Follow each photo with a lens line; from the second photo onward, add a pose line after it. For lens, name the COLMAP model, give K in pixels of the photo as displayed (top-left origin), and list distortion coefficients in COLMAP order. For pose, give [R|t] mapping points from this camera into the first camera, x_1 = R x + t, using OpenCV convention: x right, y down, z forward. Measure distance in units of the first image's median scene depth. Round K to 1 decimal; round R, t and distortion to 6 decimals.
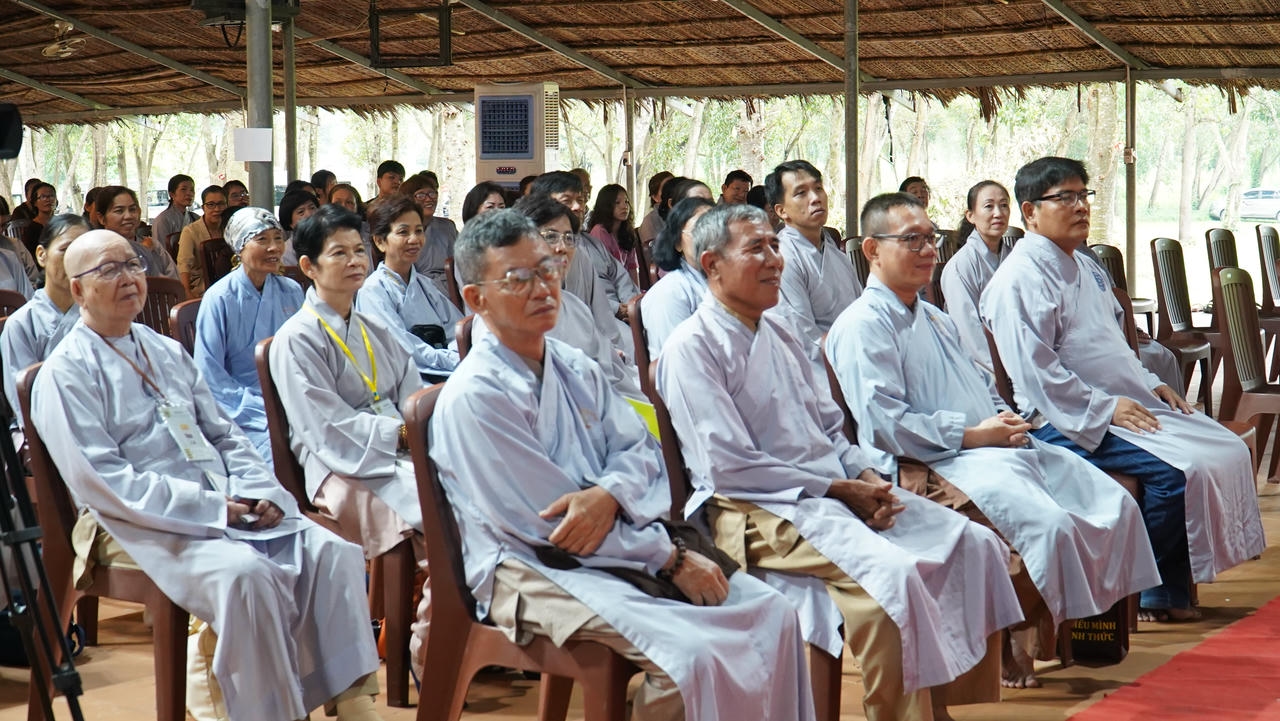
lens RADIAL K [[2191.7, 0, 644.4], [0, 2191.7, 351.7], [0, 0, 1]] dist [-0.259412, 0.000000]
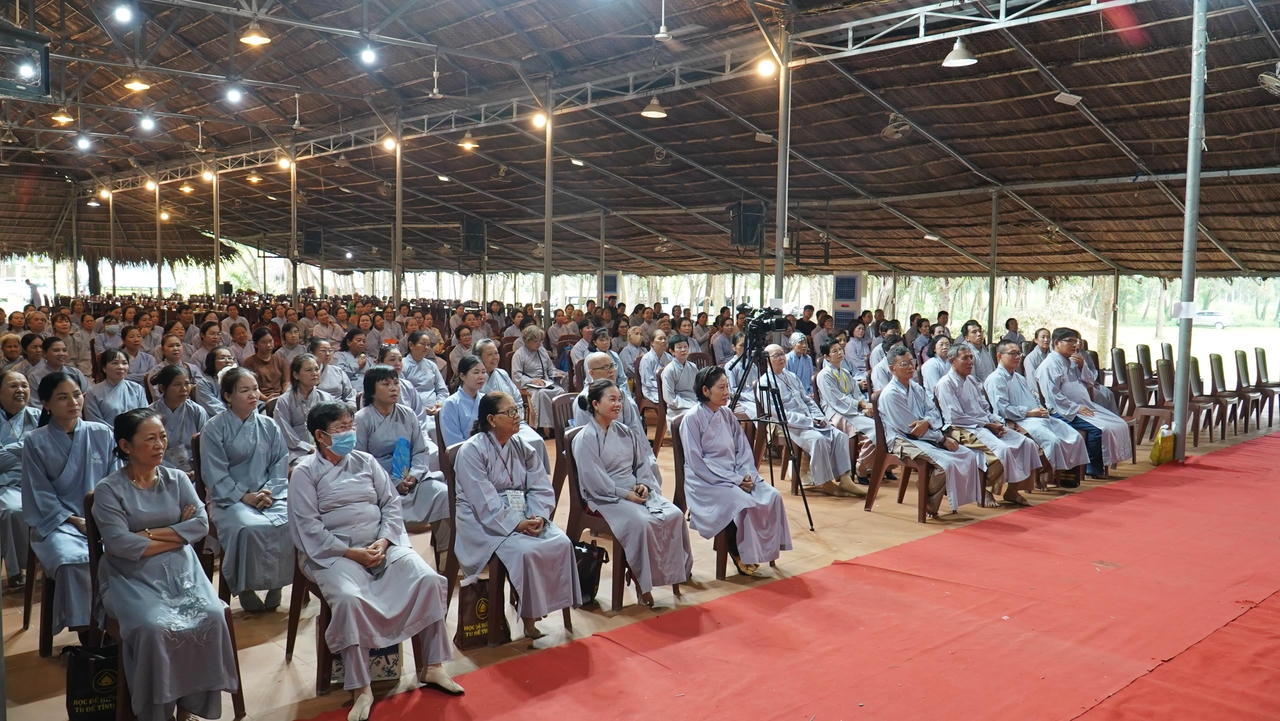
lens RADIAL K [[1024.4, 0, 640.6], [0, 1024.4, 360.4], [0, 0, 1]] dist [-0.006561, -0.013813]
pose [[0.973034, 0.042237, -0.226762, -0.024954], [-0.044979, 0.998964, -0.006940, -0.001782], [0.226234, 0.016953, 0.973925, -0.214506]]
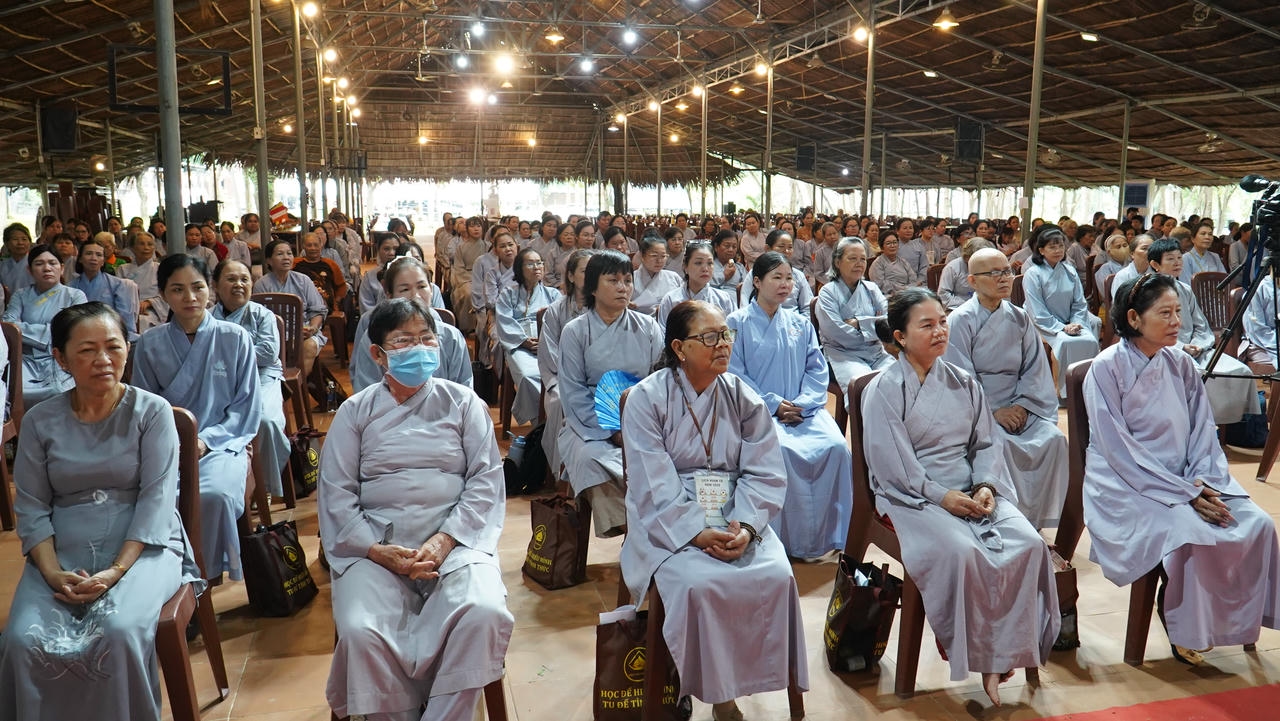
lens RADIAL K [[1024.4, 0, 648.7], [0, 1024.4, 366.7], [0, 0, 1]] dist [-0.006561, -0.013813]
pose [[0.745932, 0.118555, -0.655385, -0.023490], [-0.070605, 0.992561, 0.099187, 0.001903], [0.662269, -0.027713, 0.748754, -0.061000]]
